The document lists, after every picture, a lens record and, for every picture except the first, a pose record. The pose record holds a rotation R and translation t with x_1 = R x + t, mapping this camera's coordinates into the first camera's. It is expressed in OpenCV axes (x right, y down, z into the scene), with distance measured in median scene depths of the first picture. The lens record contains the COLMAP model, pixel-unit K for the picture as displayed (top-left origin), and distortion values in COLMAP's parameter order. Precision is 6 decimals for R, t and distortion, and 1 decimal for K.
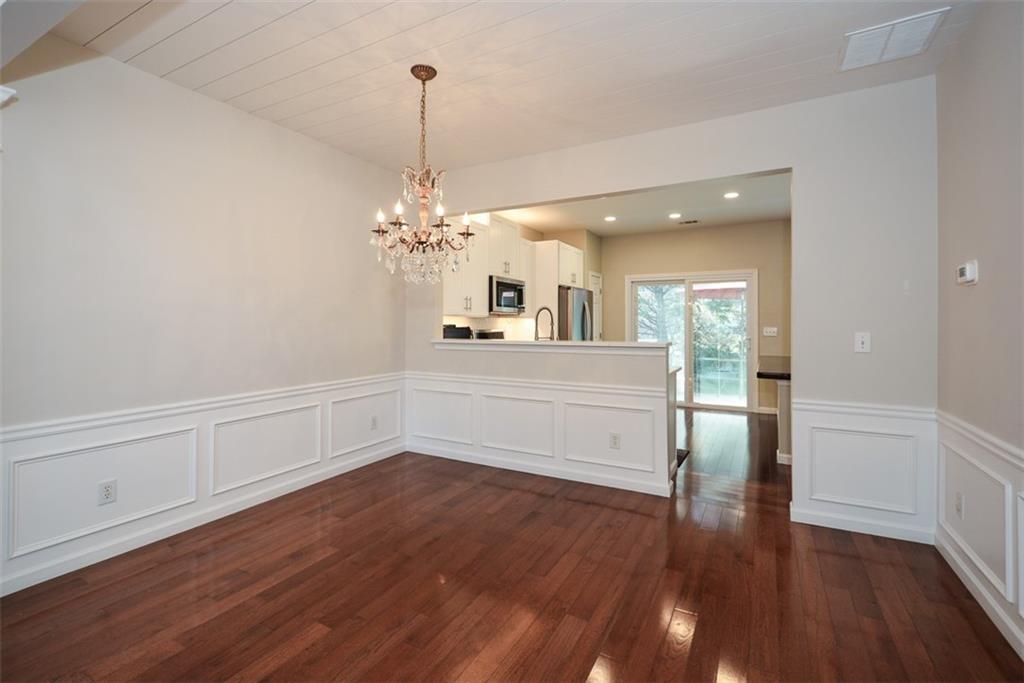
lens RADIAL K [[458.7, 0, 511.3], [0, 458.7, 322.3], [0, 0, 1]] dist [0.006555, -0.007652]
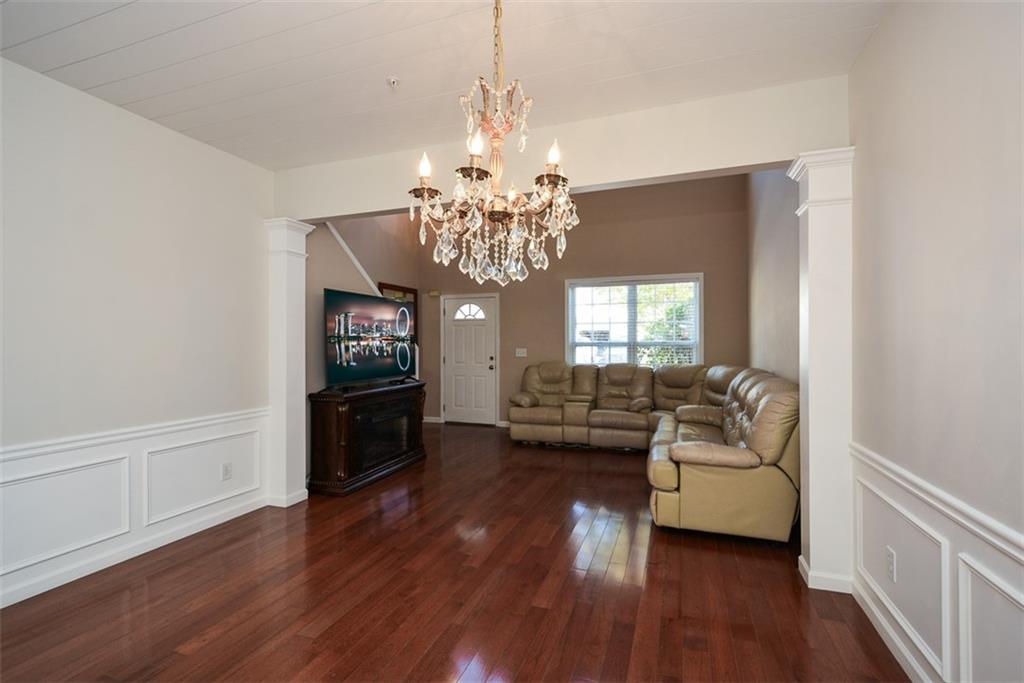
lens RADIAL K [[458.7, 0, 514.9], [0, 458.7, 346.4], [0, 0, 1]] dist [0.006555, -0.007652]
pose [[-0.987293, 0.005035, -0.158833, -0.047770], [0.004254, 0.999977, 0.005254, -0.003641], [0.158856, 0.004512, -0.987291, 0.627024]]
